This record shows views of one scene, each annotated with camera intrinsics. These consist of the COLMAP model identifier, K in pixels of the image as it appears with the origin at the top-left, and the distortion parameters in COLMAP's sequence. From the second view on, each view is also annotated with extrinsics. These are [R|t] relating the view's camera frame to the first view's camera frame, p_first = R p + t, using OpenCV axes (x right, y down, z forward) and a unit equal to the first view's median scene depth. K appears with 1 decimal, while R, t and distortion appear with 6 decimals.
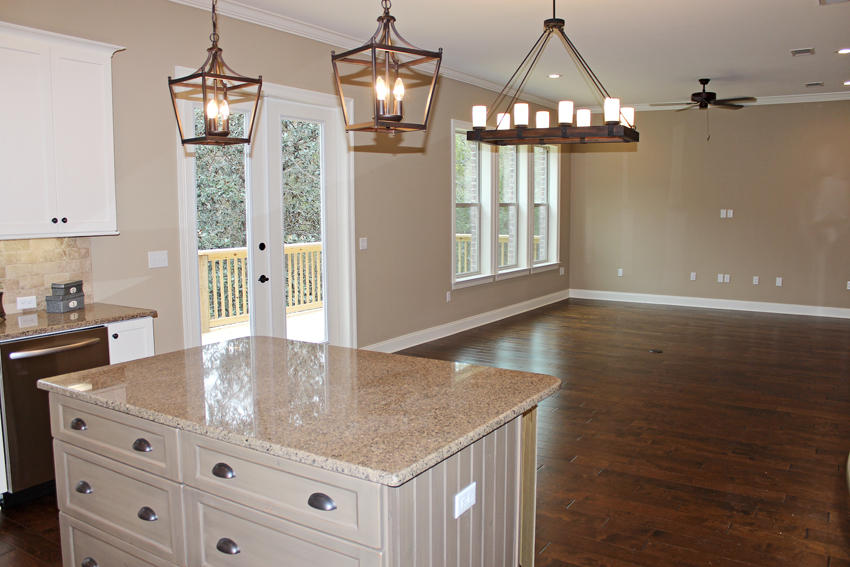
lens RADIAL K [[711.1, 0, 425.1], [0, 711.1, 283.1], [0, 0, 1]] dist [-0.128507, 0.064028]
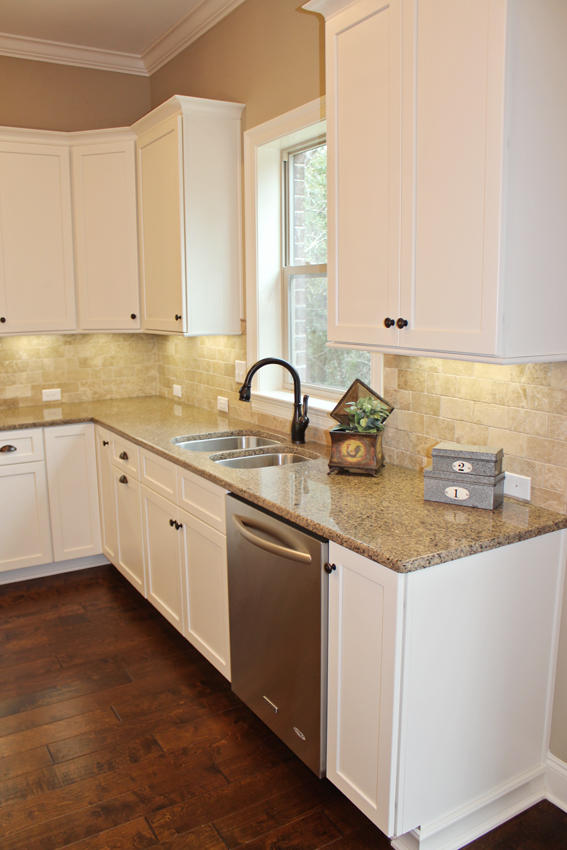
lens RADIAL K [[711.1, 0, 276.1], [0, 711.1, 422.7], [0, 0, 1]] dist [-0.128507, 0.064028]
pose [[-0.454033, 0.157163, -0.877014, -0.012143], [-0.085941, 0.972005, 0.218677, -0.118768], [0.886830, 0.174658, -0.427816, 1.087781]]
